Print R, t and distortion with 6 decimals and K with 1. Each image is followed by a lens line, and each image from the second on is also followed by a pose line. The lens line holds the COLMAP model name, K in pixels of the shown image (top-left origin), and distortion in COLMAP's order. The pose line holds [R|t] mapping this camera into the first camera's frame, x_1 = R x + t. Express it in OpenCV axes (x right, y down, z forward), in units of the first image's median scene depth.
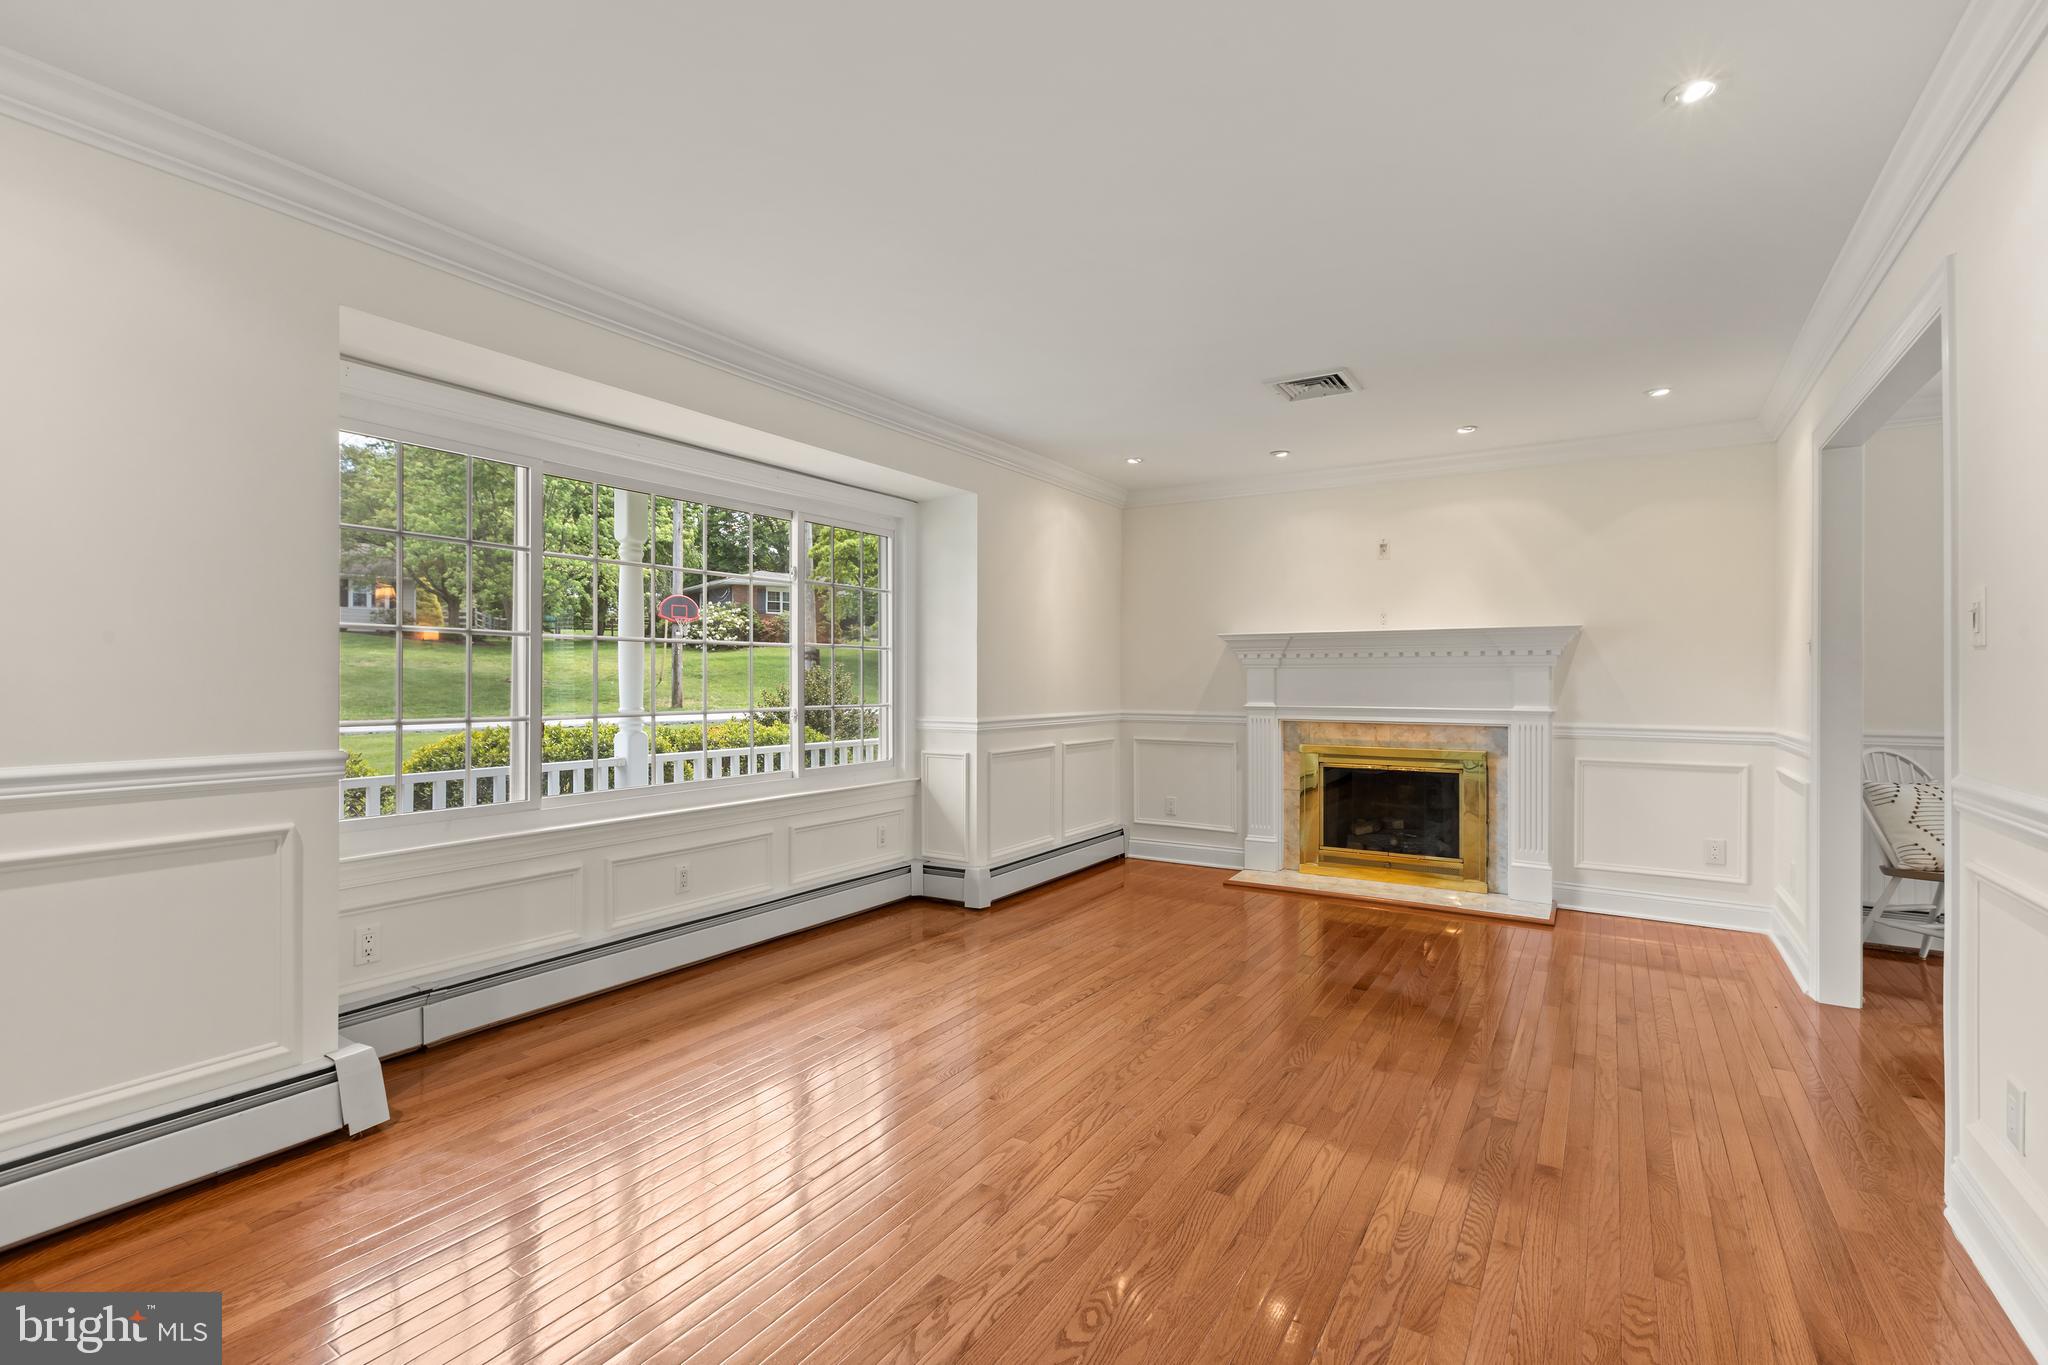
lens RADIAL K [[922.0, 0, 1027.3], [0, 922.0, 681.8], [0, 0, 1]] dist [0.004744, 0.001659]
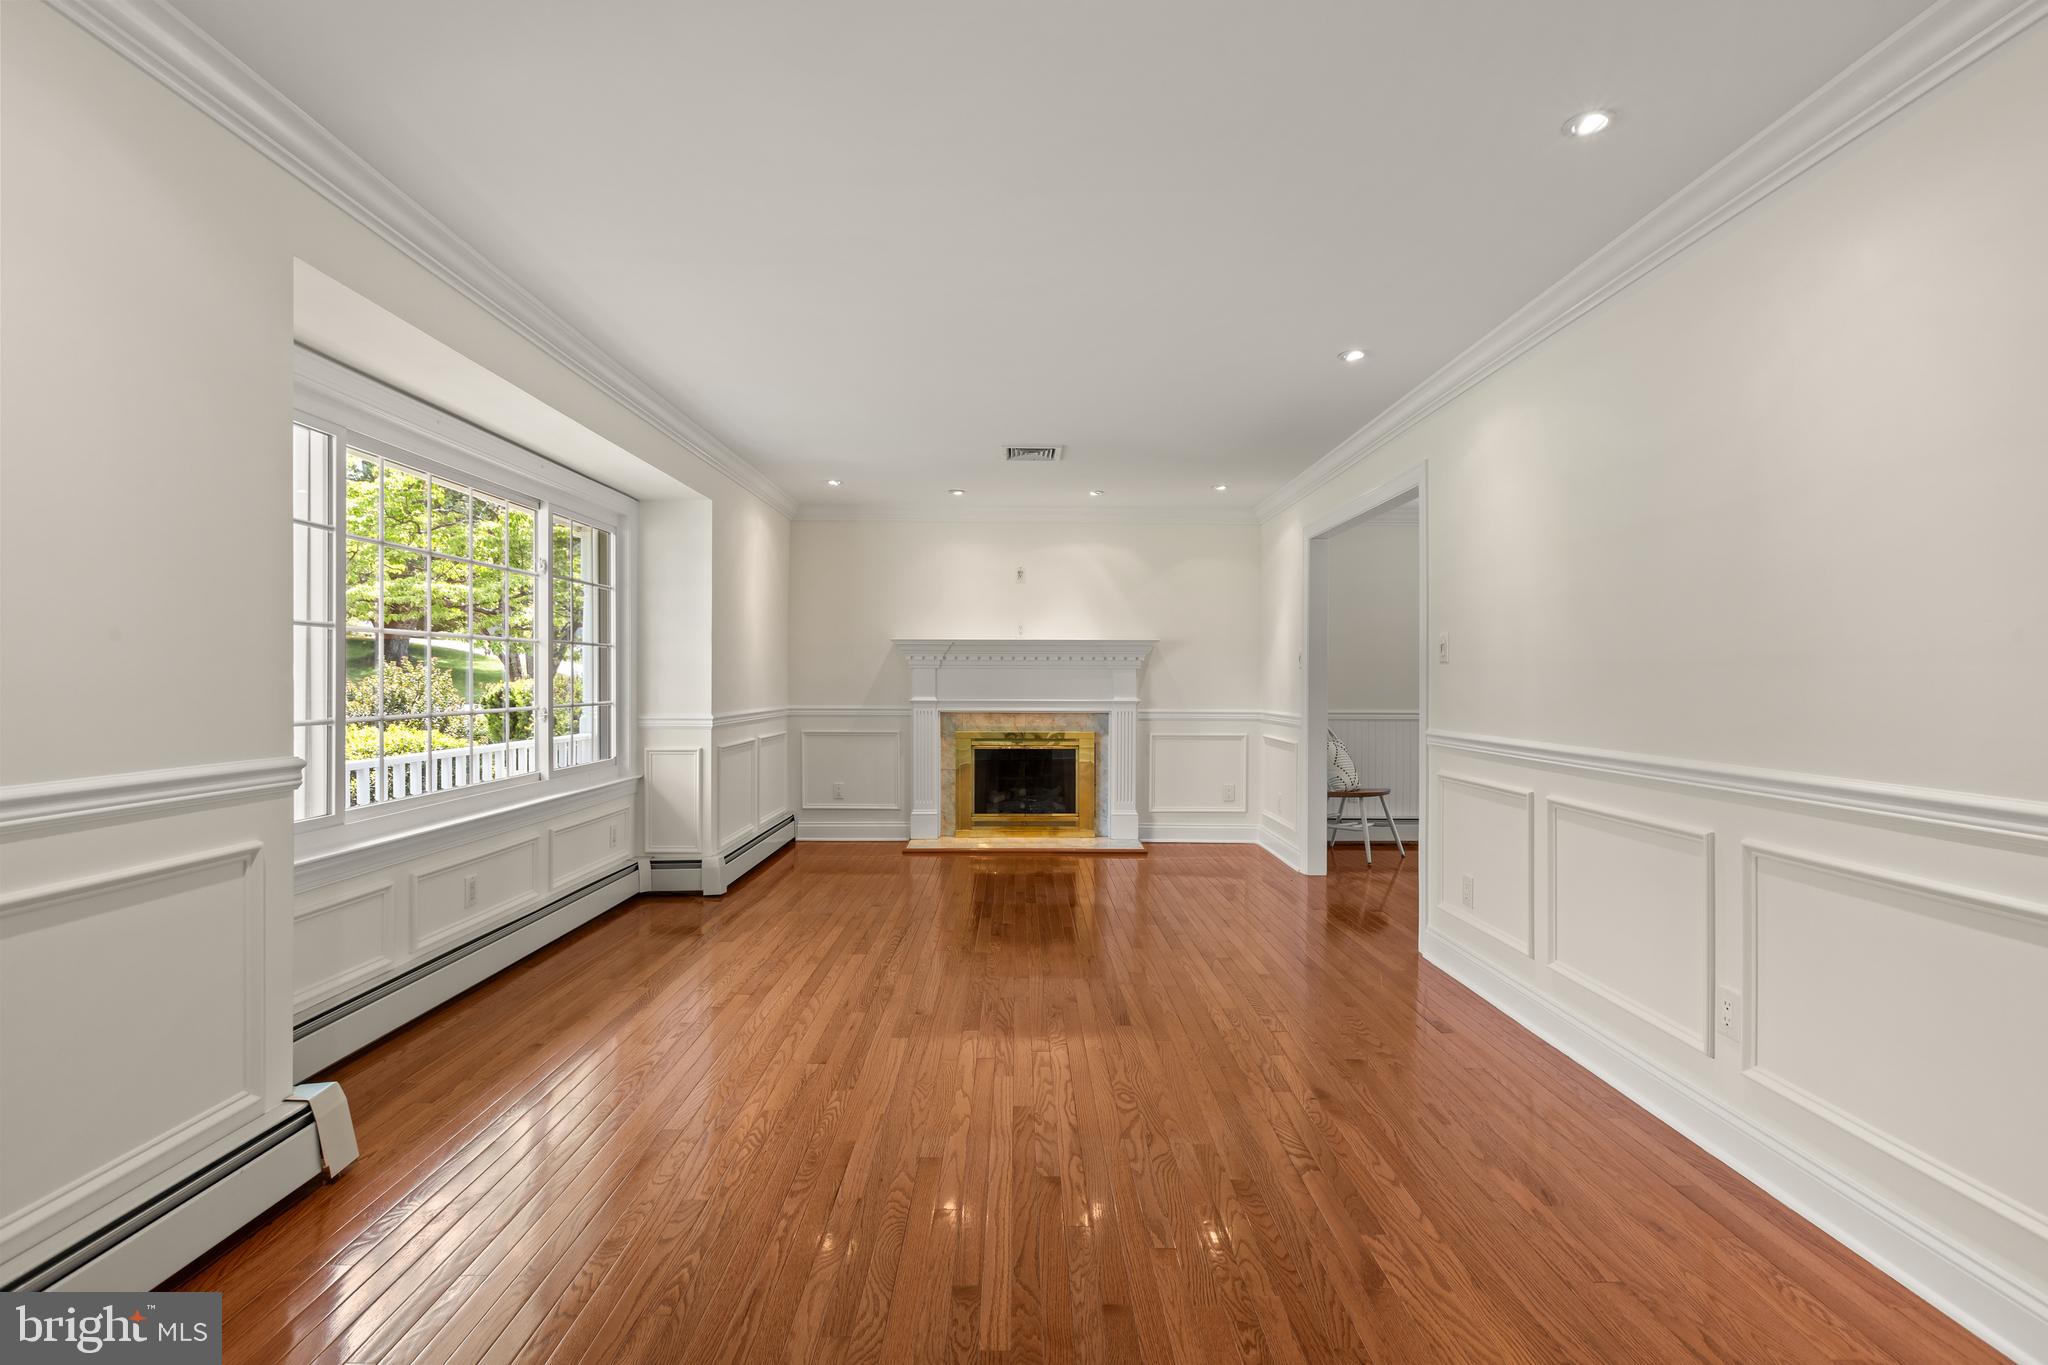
lens RADIAL K [[922.0, 0, 1013.3], [0, 922.0, 685.0], [0, 0, 1]] dist [0.004744, 0.001659]
pose [[0.839518, -0.002570, 0.543326, -0.332919], [-0.000803, 0.999982, 0.005970, -0.000479], [-0.543332, -0.005448, 0.839500, -0.063554]]
